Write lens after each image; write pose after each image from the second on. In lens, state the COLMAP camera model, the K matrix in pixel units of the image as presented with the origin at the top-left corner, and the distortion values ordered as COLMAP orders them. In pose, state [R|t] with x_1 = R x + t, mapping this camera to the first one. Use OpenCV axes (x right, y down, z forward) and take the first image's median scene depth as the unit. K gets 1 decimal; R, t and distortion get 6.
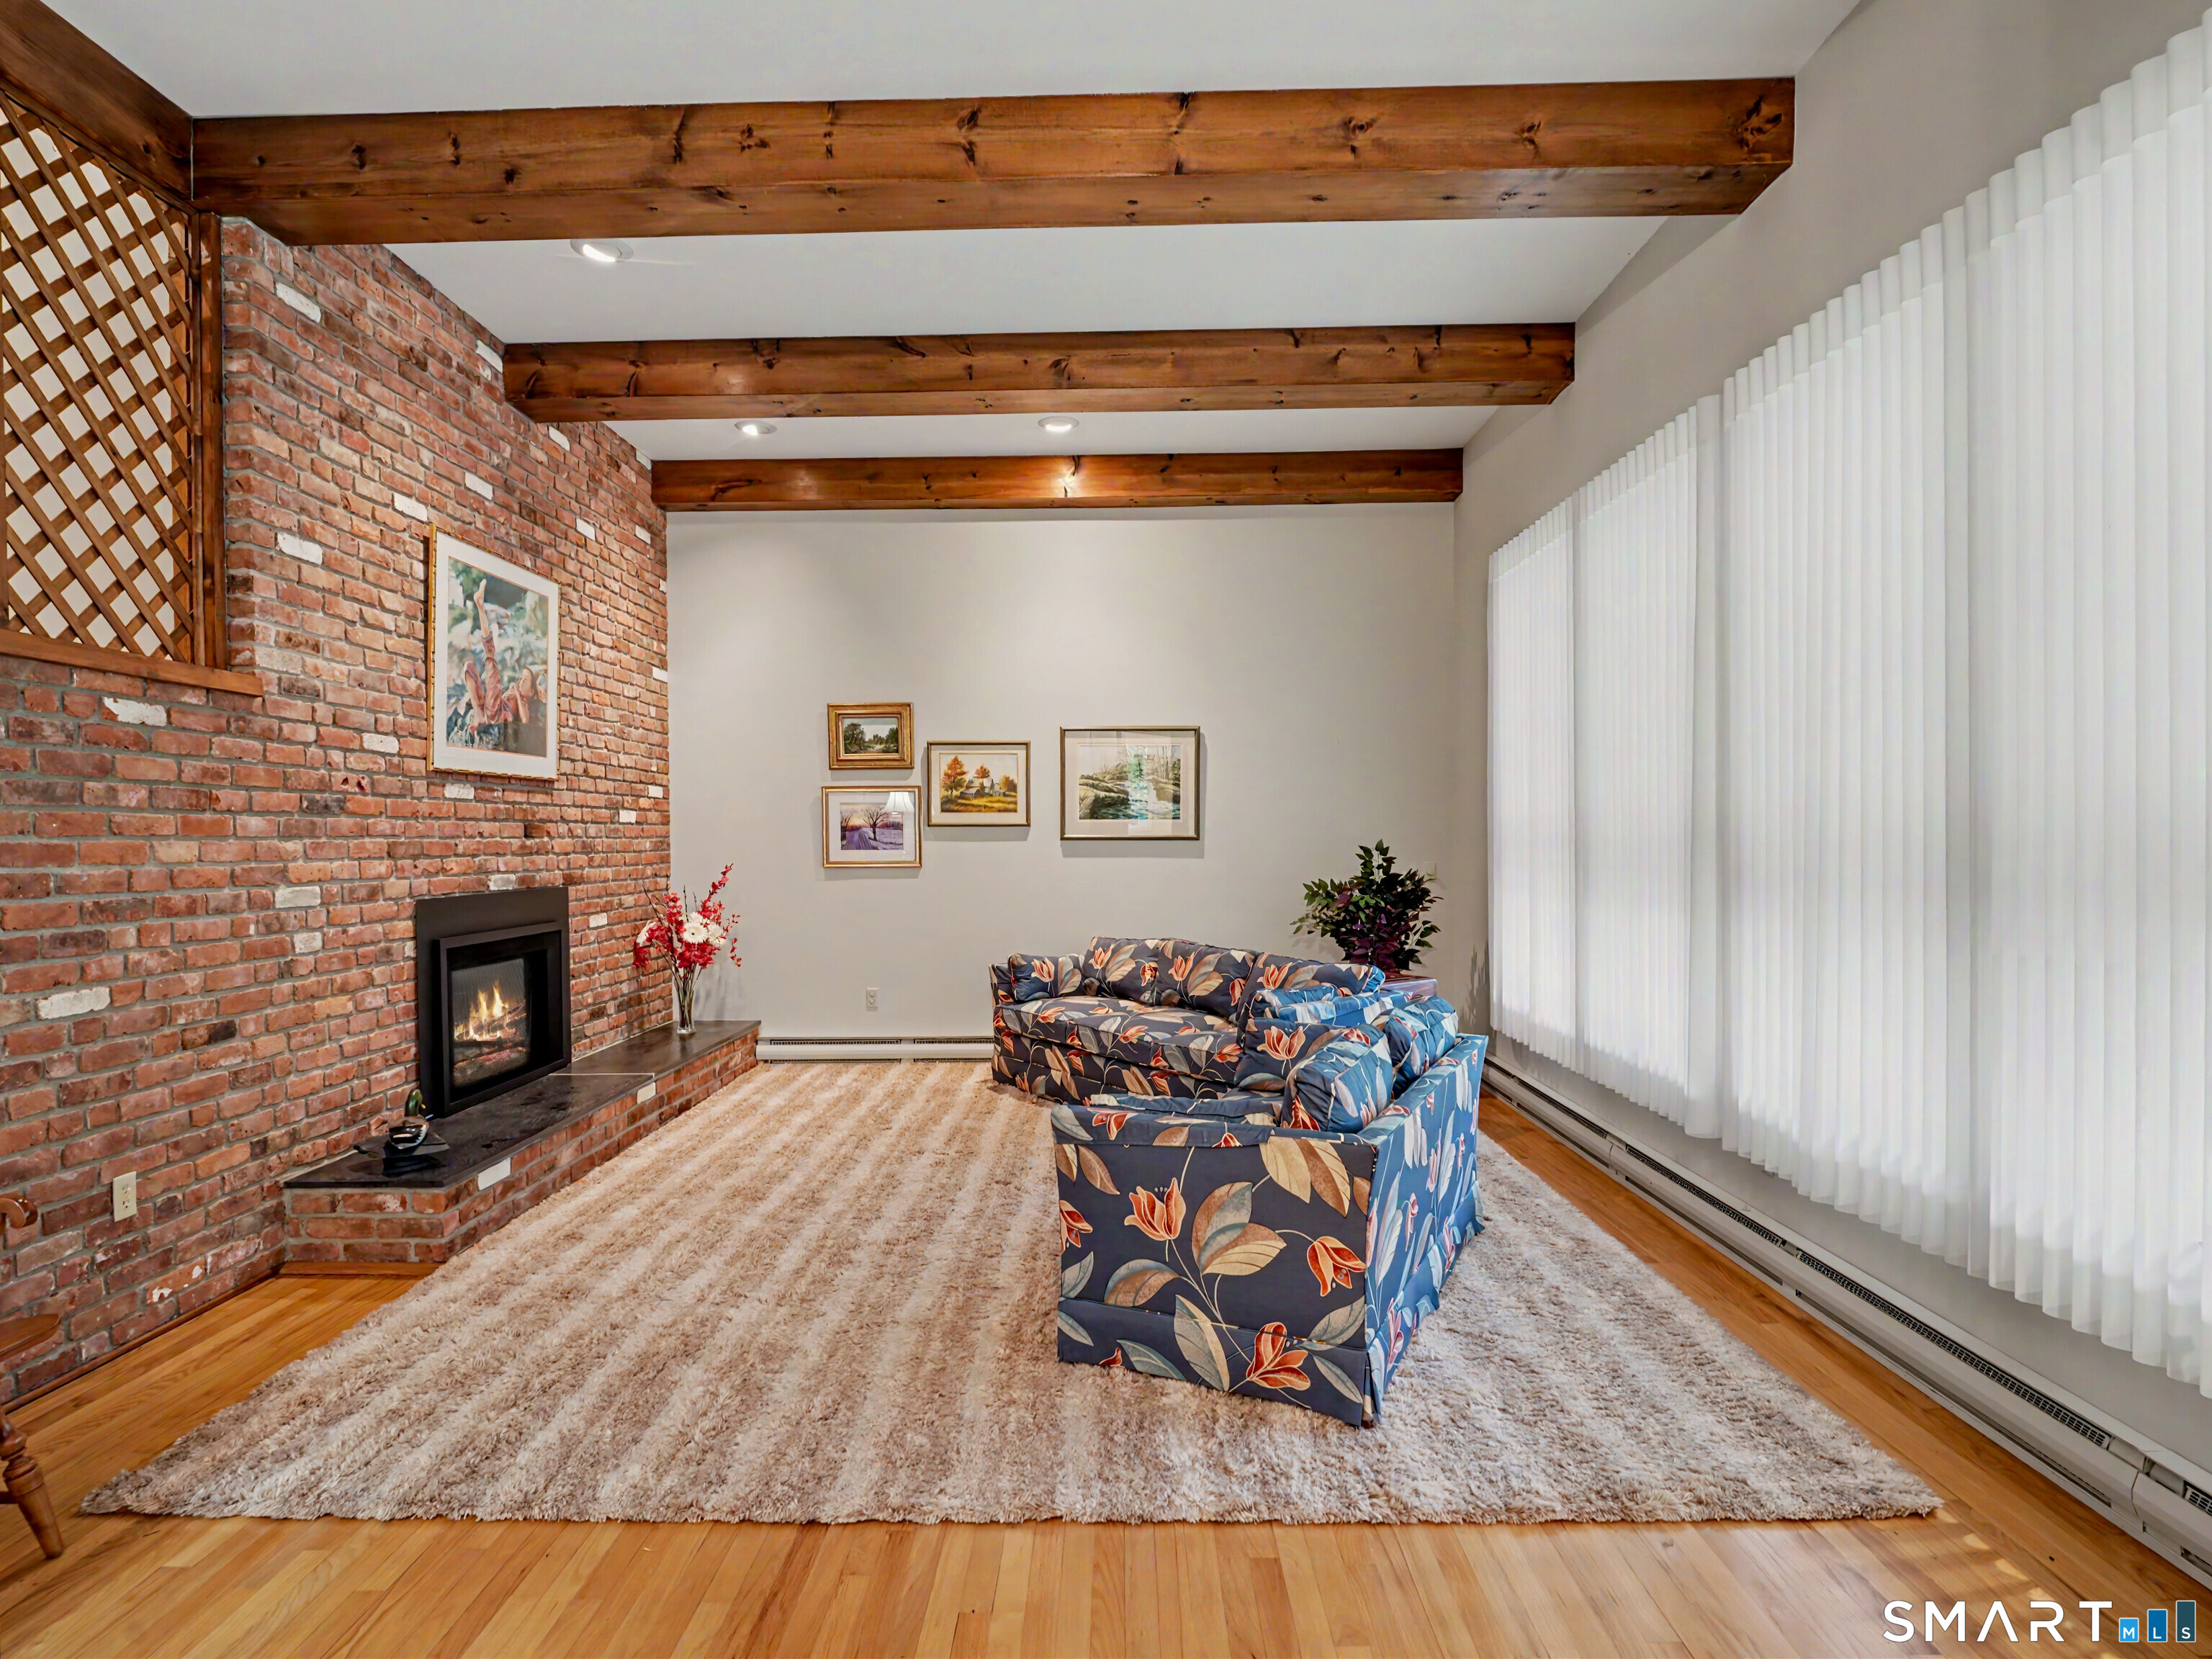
lens RADIAL K [[1204.6, 0, 1103.2], [0, 1204.6, 841.7], [0, 0, 1]] dist [-0.000672, -0.001652]
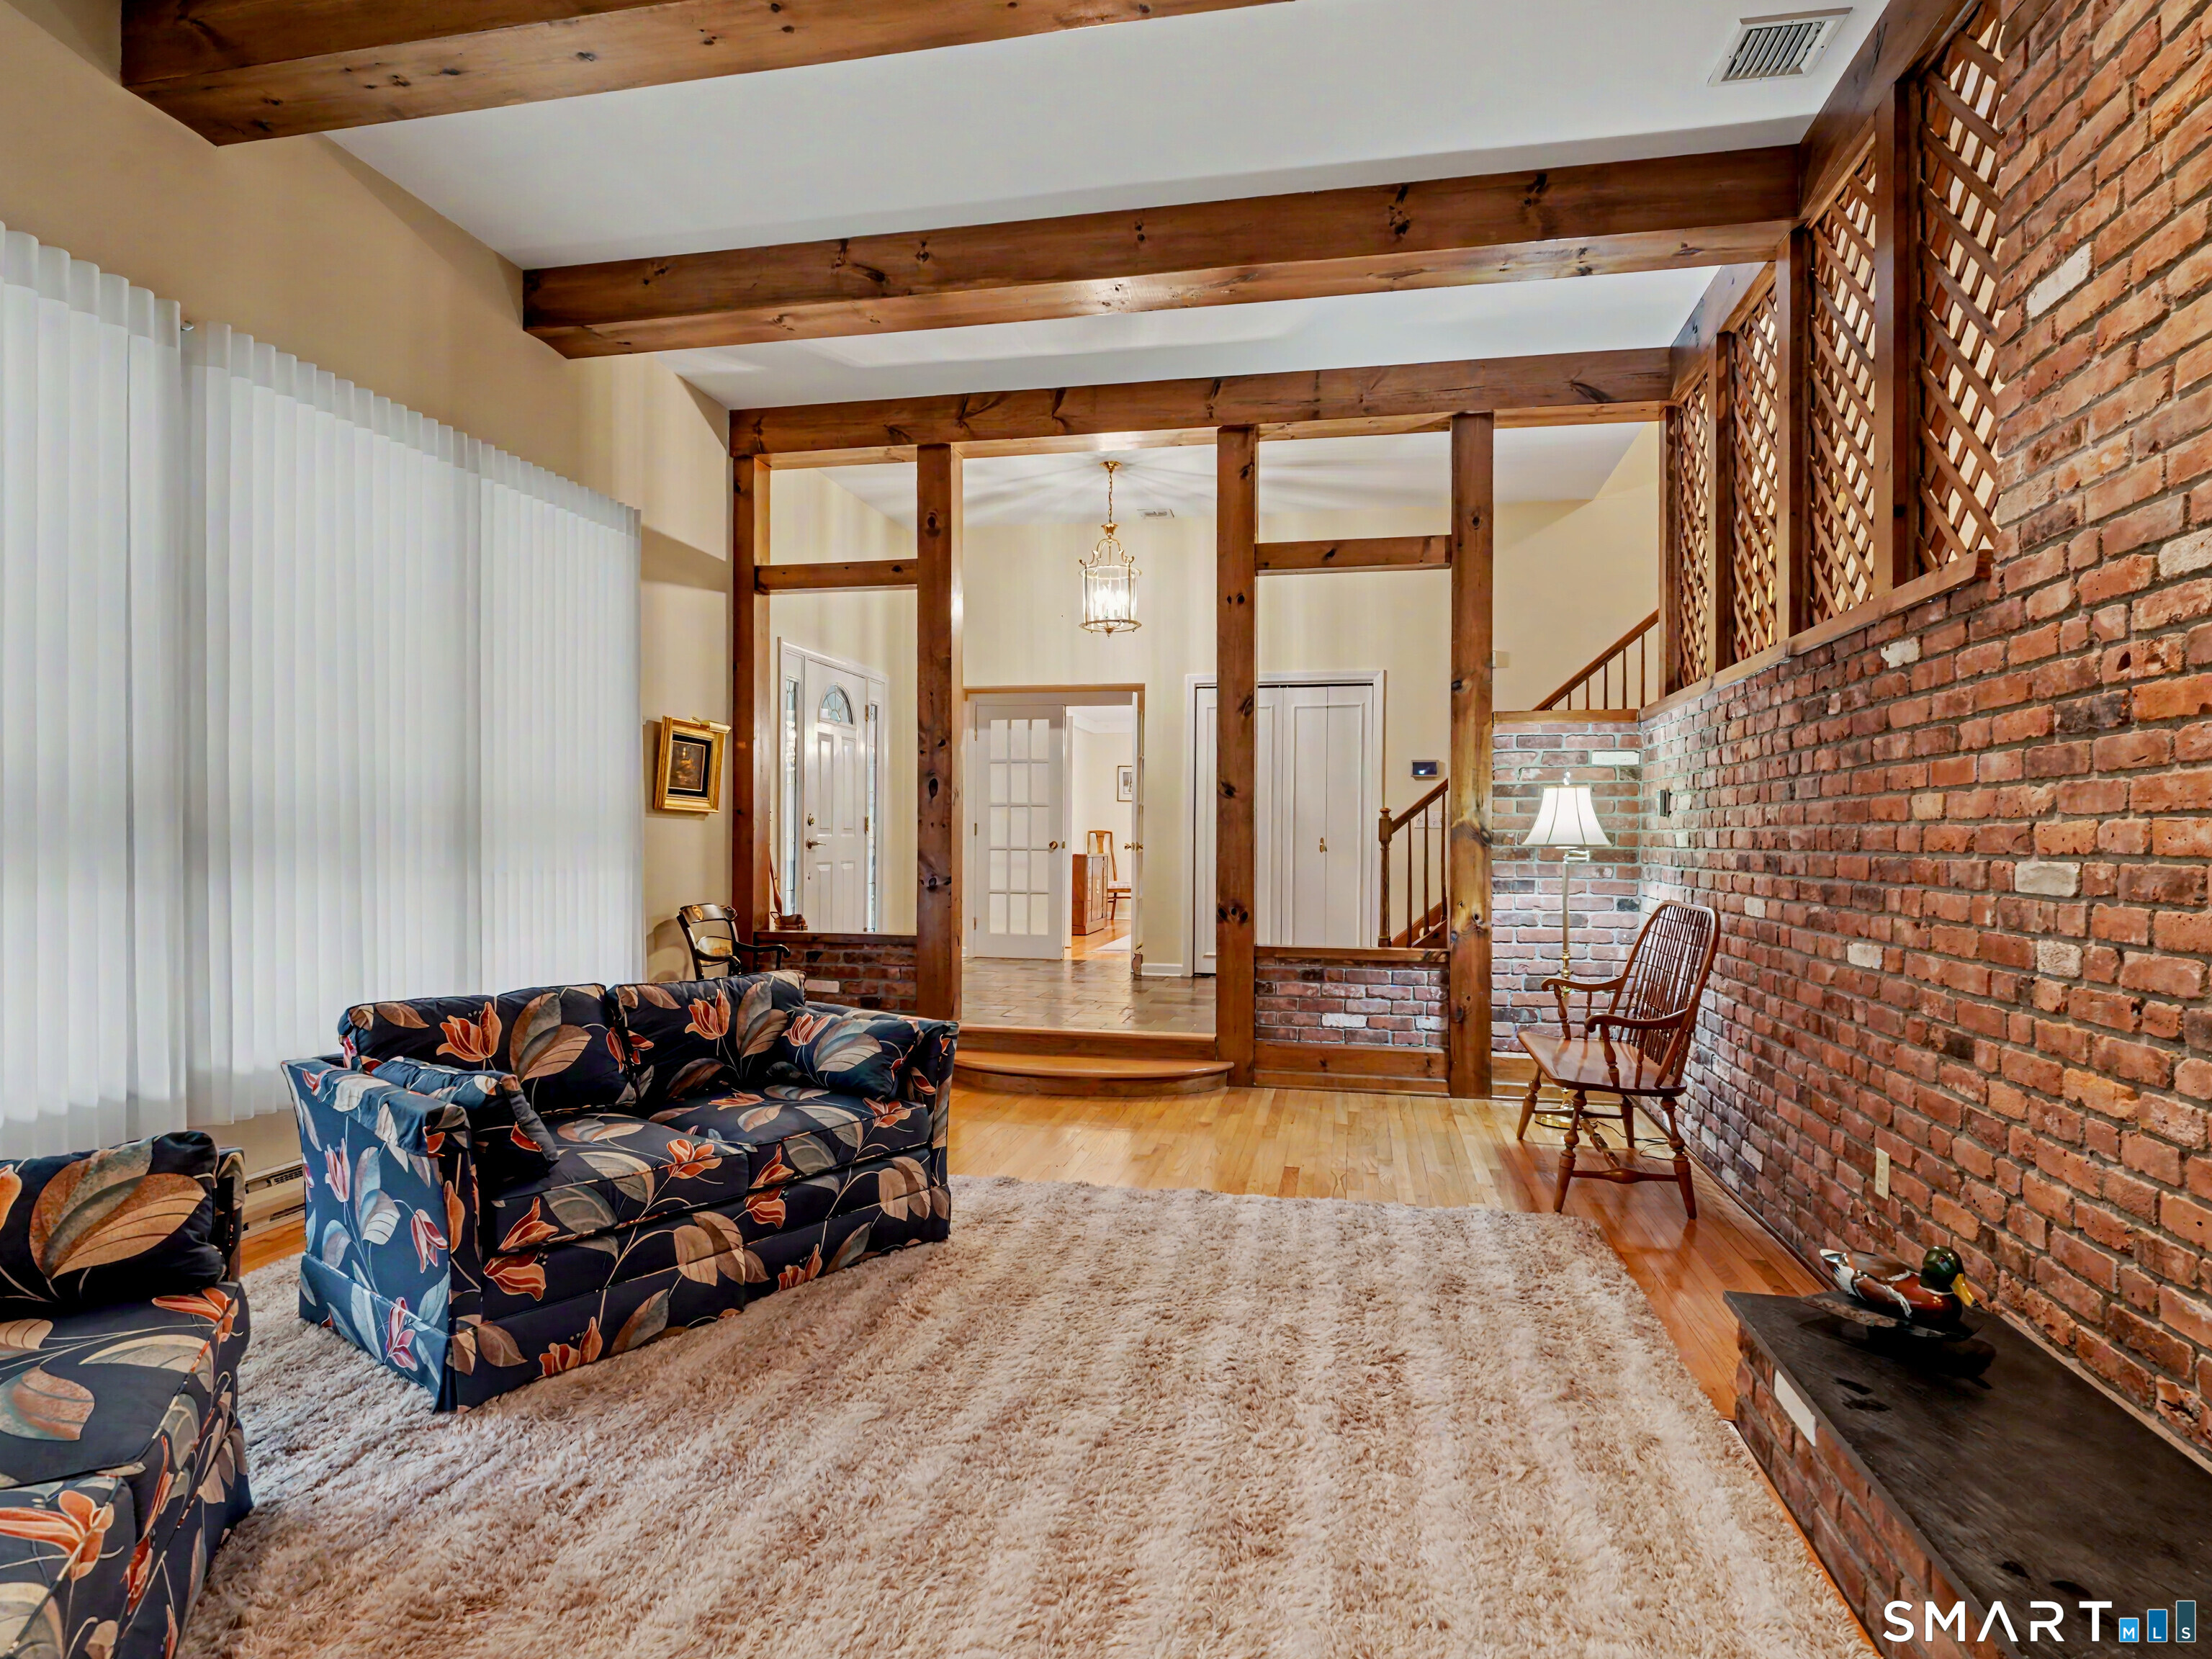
lens RADIAL K [[1204.6, 0, 1103.2], [0, 1204.6, 841.7], [0, 0, 1]] dist [-0.000672, -0.001652]
pose [[-0.981744, 0.001760, 0.190199, -0.313320], [0.002376, 0.999993, 0.003008, 0.023770], [-0.190192, 0.003405, -0.981741, 1.625991]]
